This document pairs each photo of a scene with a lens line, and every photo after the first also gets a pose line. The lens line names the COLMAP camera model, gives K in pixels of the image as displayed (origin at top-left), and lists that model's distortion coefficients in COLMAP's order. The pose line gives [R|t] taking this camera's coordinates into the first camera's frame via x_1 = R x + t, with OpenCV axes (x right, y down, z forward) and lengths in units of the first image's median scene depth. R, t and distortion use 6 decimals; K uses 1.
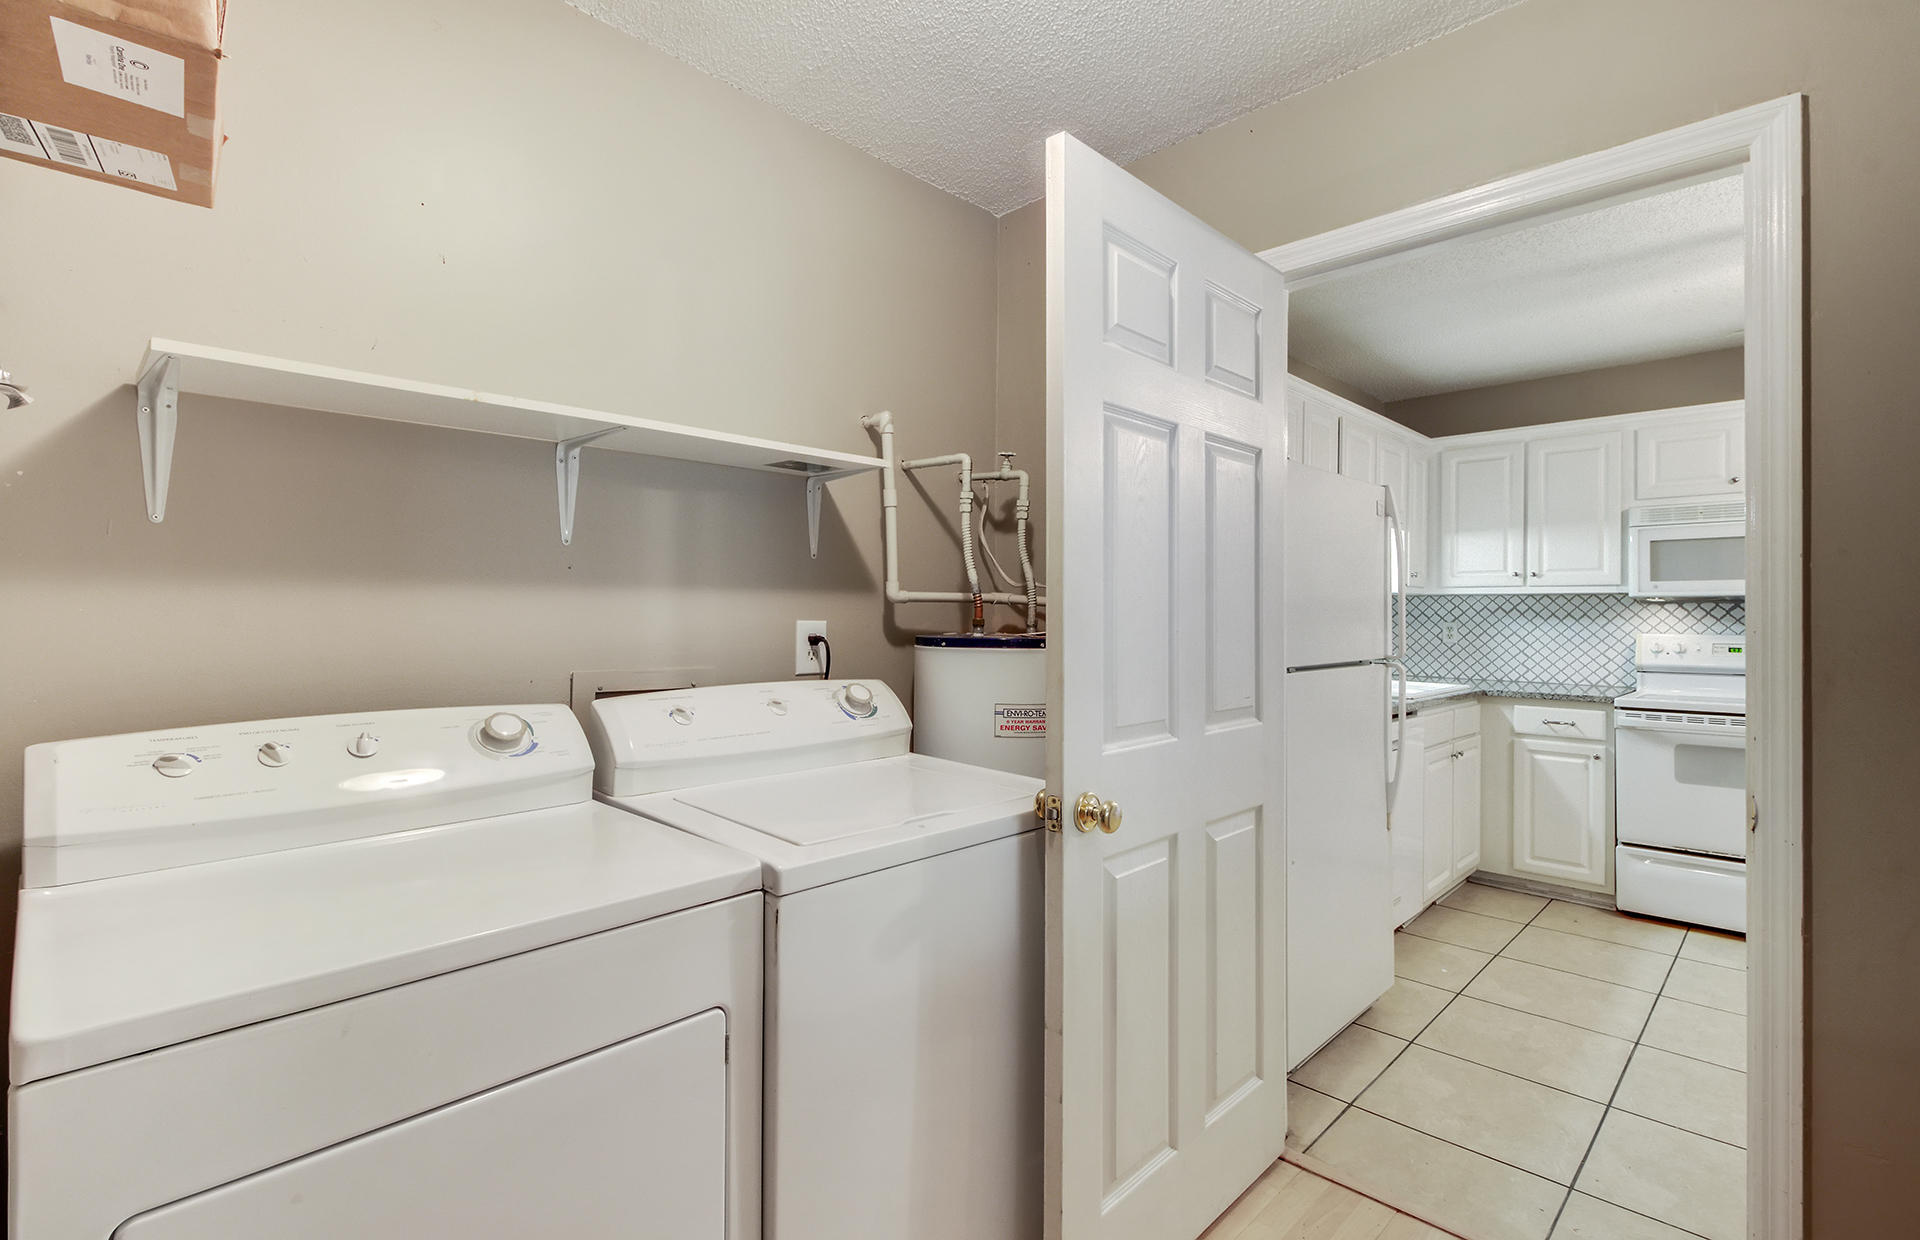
lens RADIAL K [[880.6, 0, 962.0], [0, 880.6, 617.0], [0, 0, 1]] dist [0.000902, -0.005633]
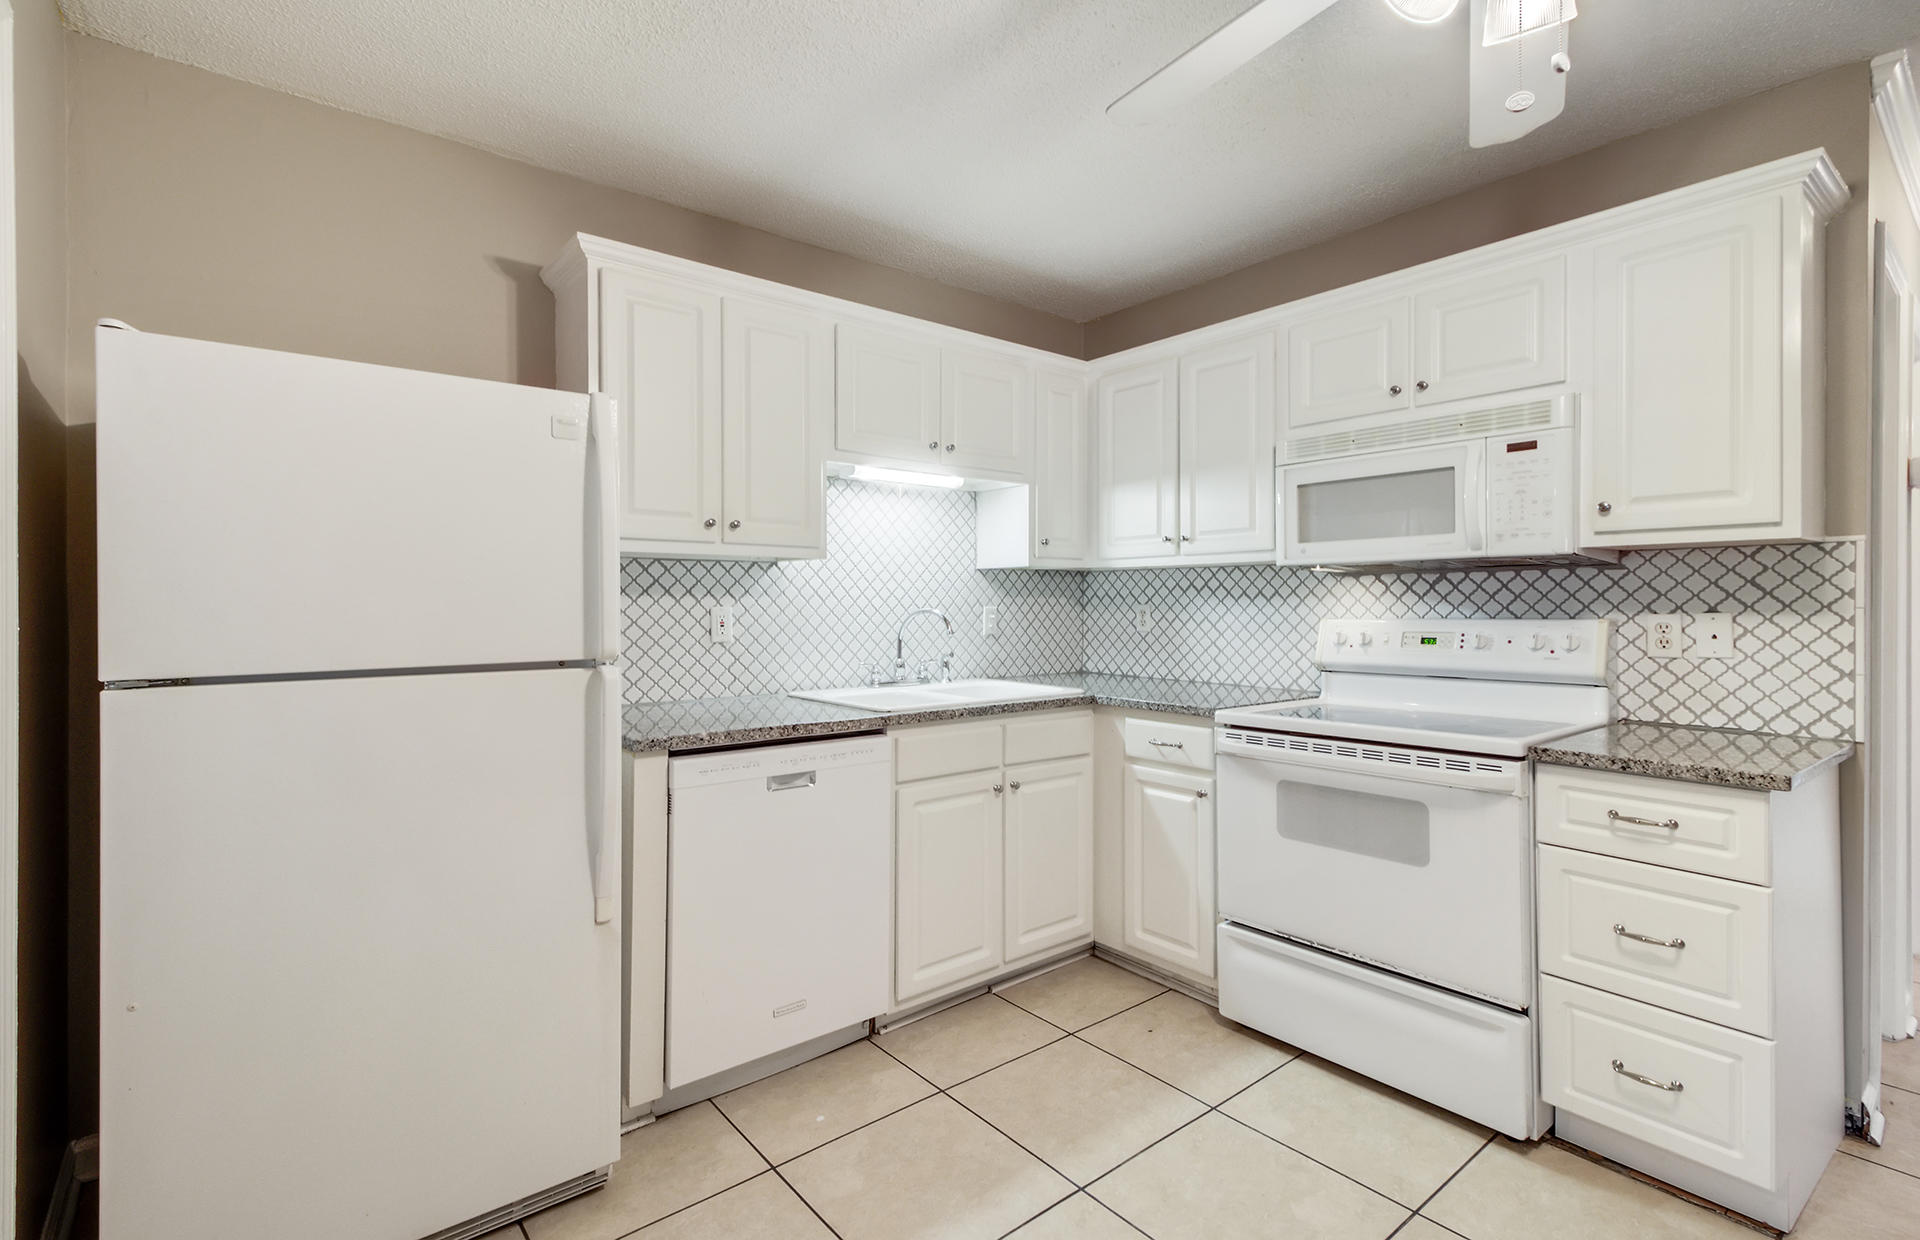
lens RADIAL K [[880.6, 0, 963.0], [0, 880.6, 600.1], [0, 0, 1]] dist [0.000902, -0.005633]
pose [[0.994401, -0.004896, -0.105555, 0.534096], [0.003989, 0.999953, -0.008801, 0.009215], [0.105593, 0.008331, 0.994375, 0.248071]]
